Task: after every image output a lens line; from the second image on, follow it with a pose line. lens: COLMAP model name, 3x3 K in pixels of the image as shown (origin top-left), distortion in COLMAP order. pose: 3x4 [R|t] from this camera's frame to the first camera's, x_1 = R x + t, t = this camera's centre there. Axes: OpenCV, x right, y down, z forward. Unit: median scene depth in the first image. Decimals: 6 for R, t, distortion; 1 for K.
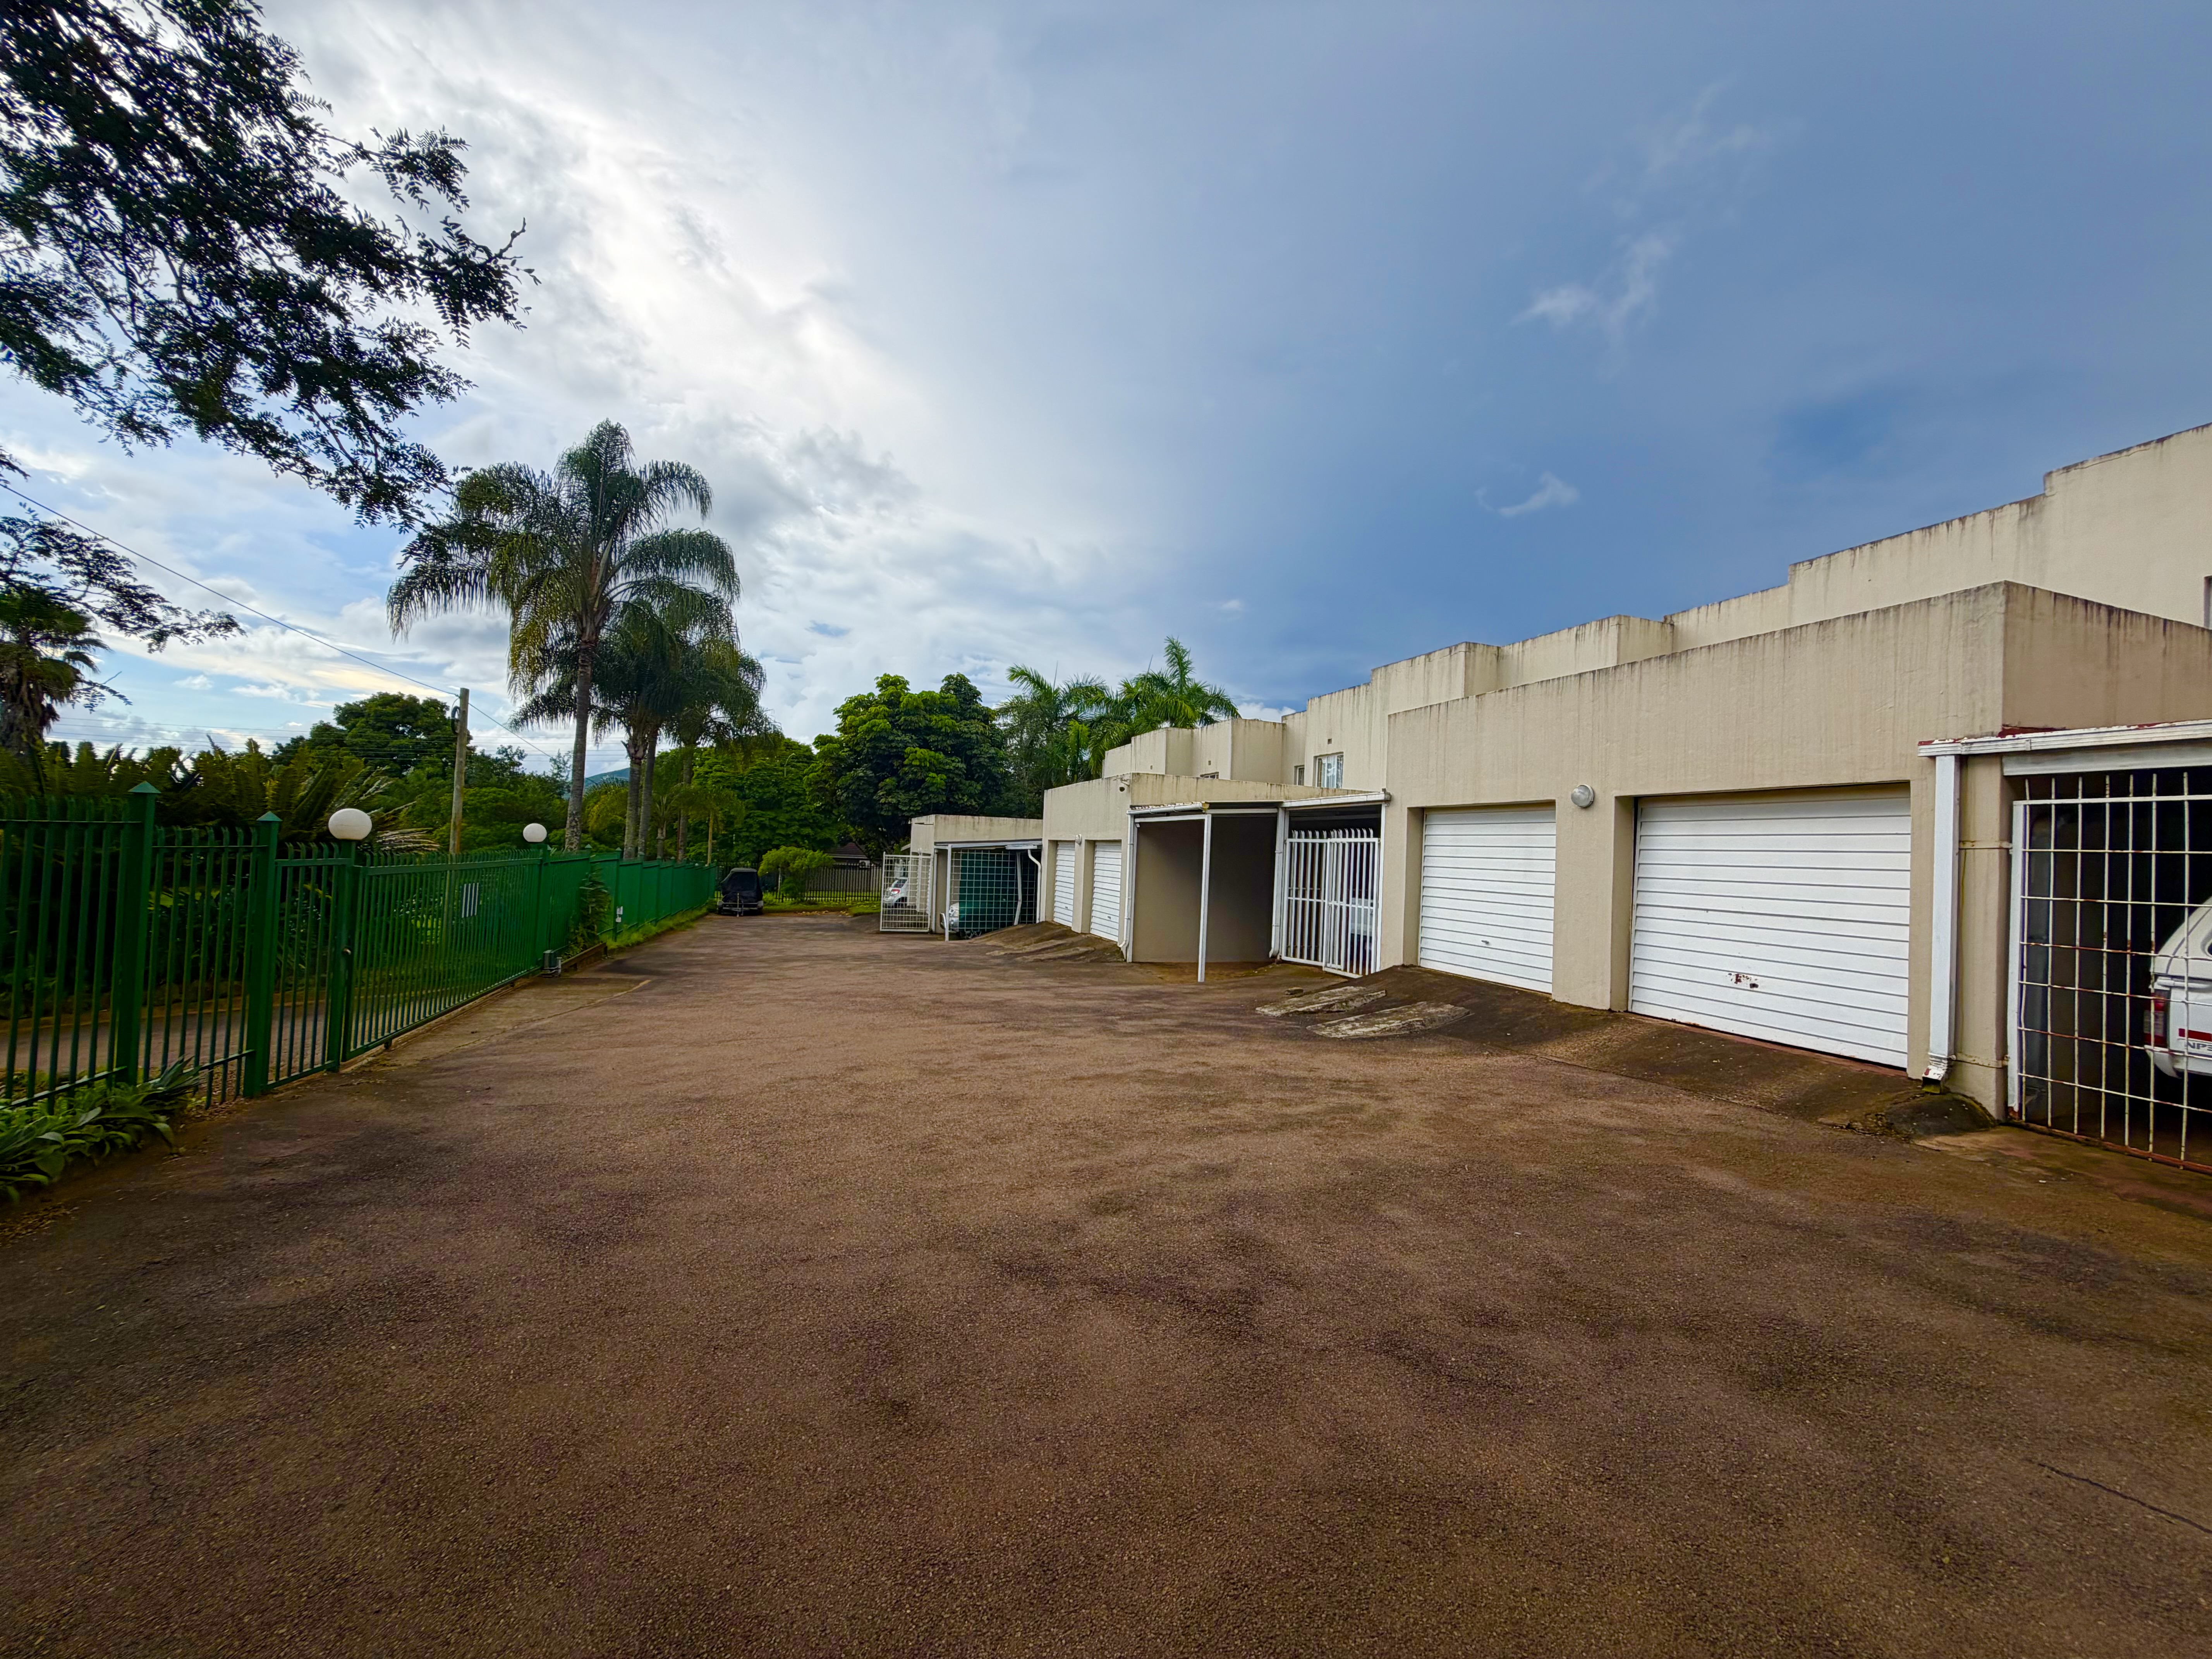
lens RADIAL K [[881.7, 0, 1109.2], [0, 881.7, 825.9], [0, 0, 1]] dist [-0.001787, 0.000183]
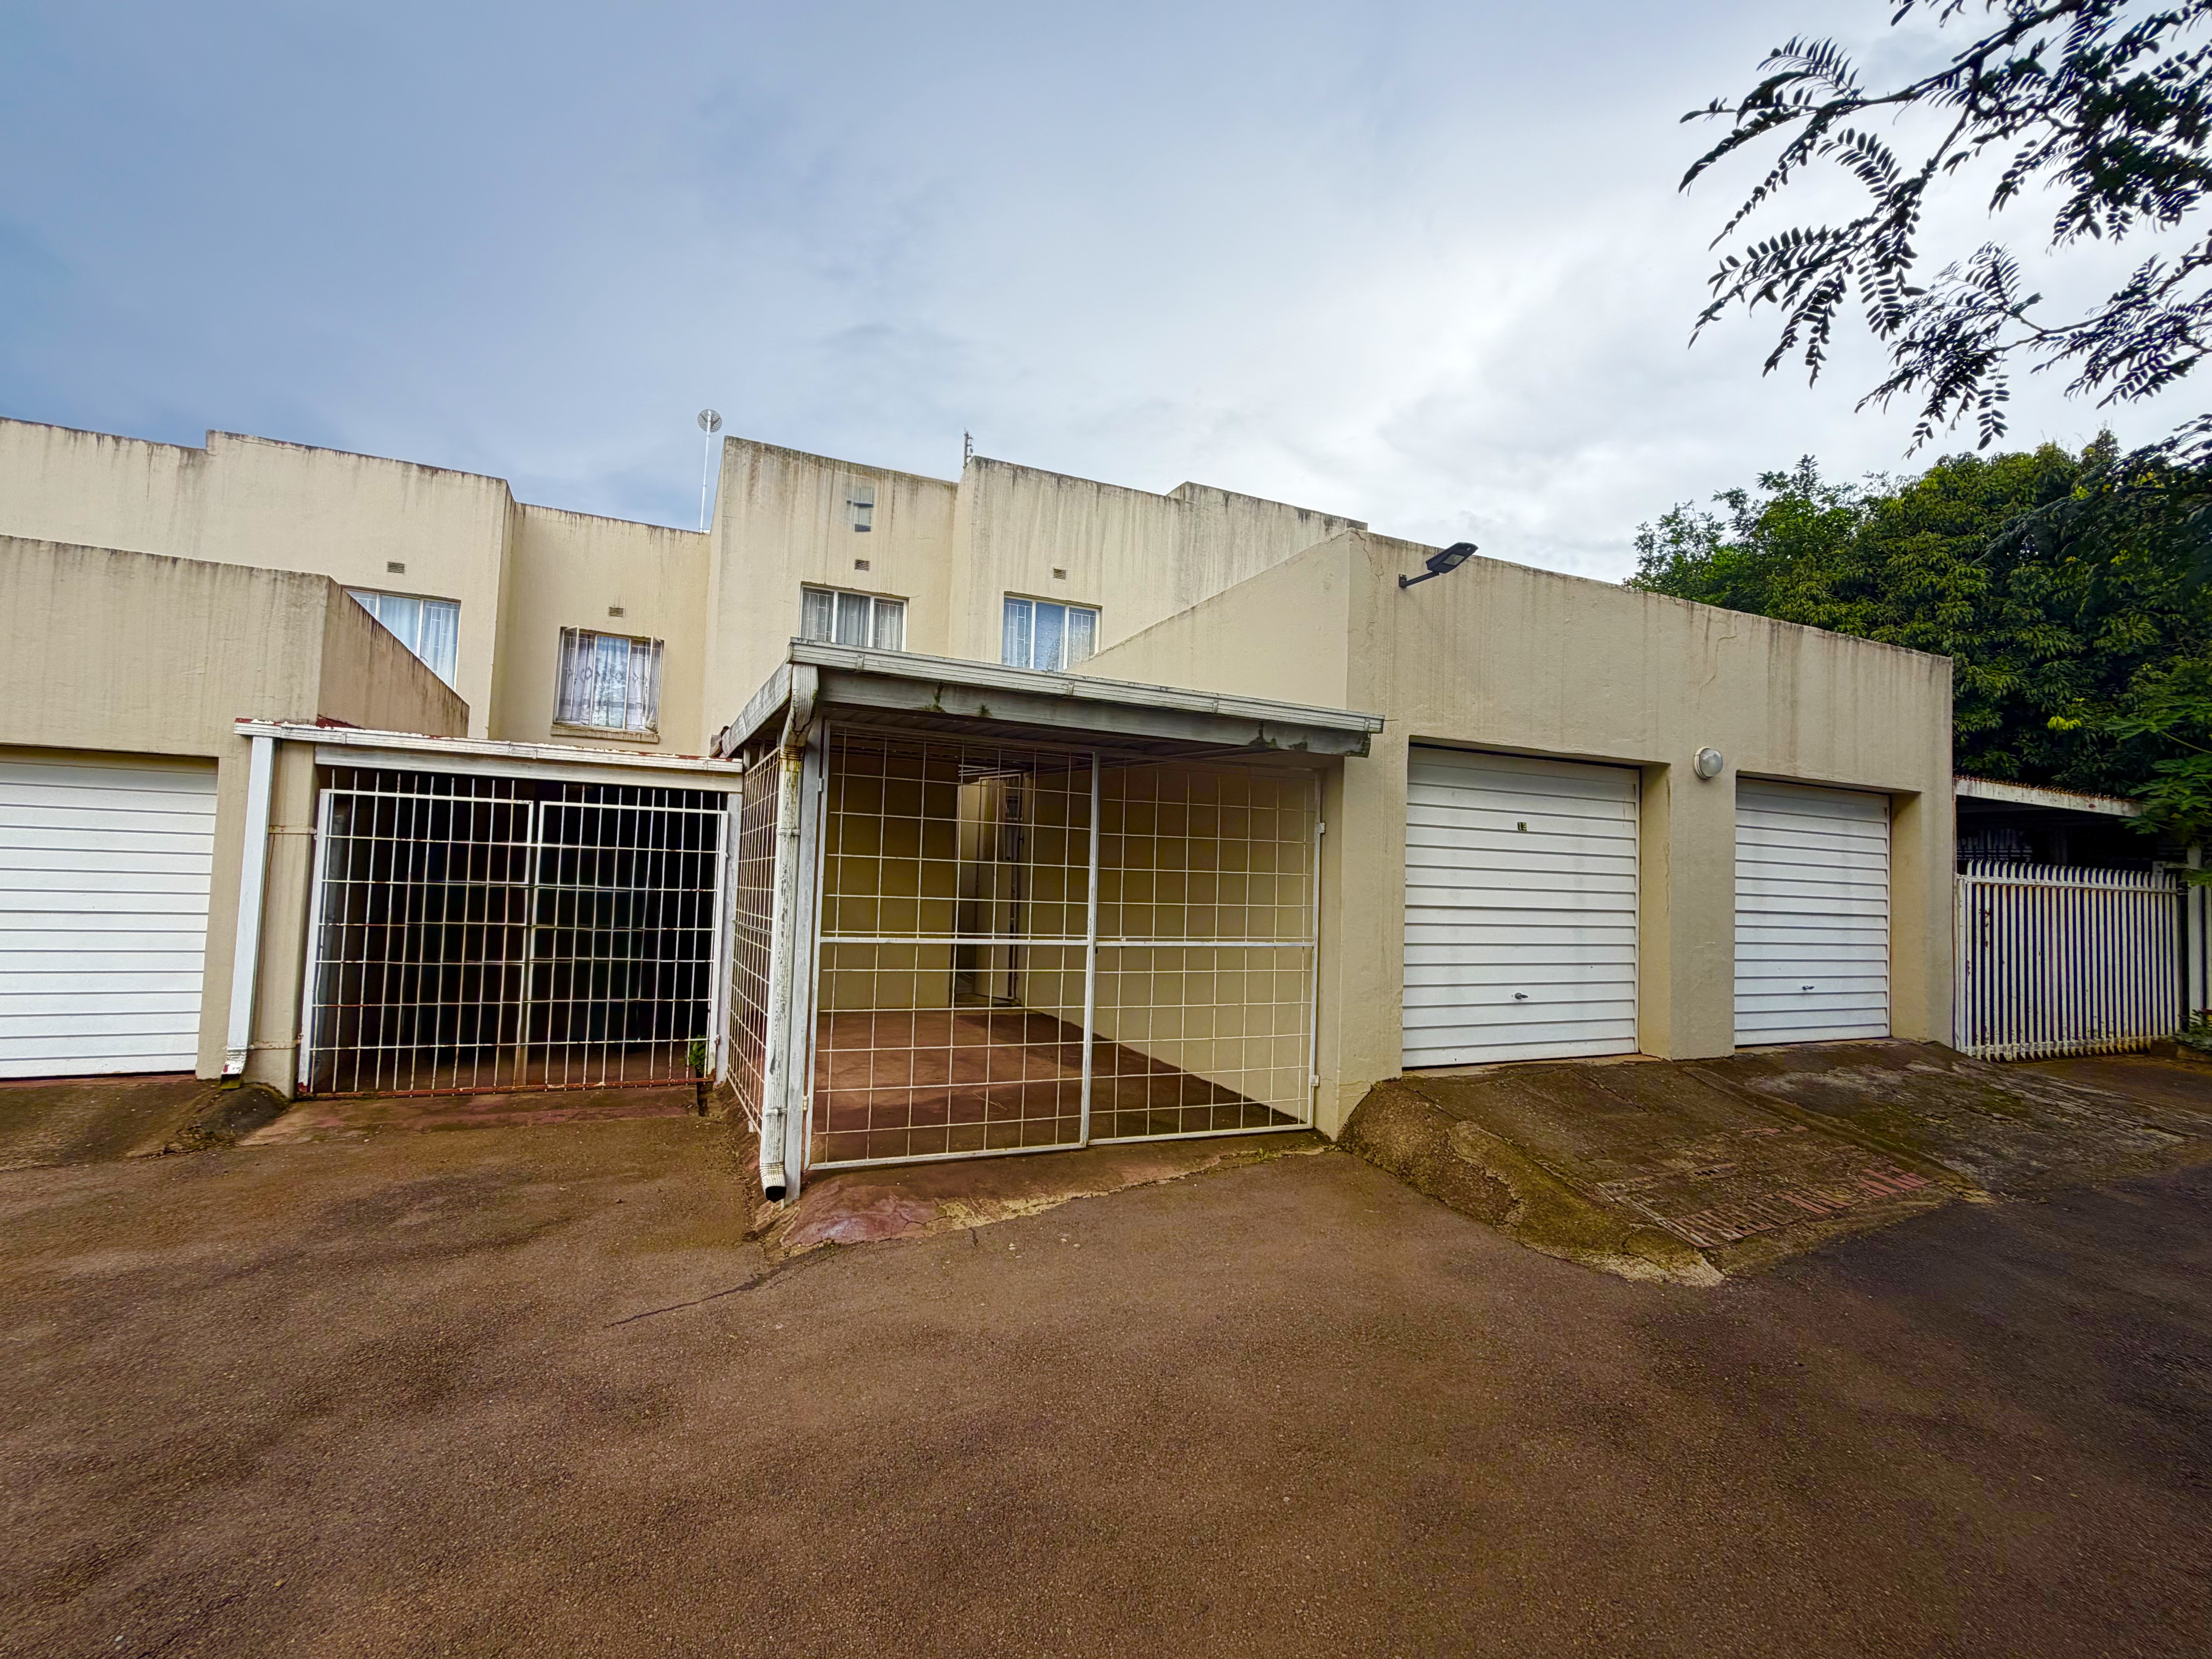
lens RADIAL K [[985.7, 0, 1103.9], [0, 985.7, 825.6], [0, 0, 1]] dist [-0.001358, -0.001827]
pose [[-0.095328, 0.009736, 0.995398, -0.207579], [-0.068352, 0.997528, -0.016303, -0.027245], [-0.993096, -0.069592, -0.094427, 0.172356]]
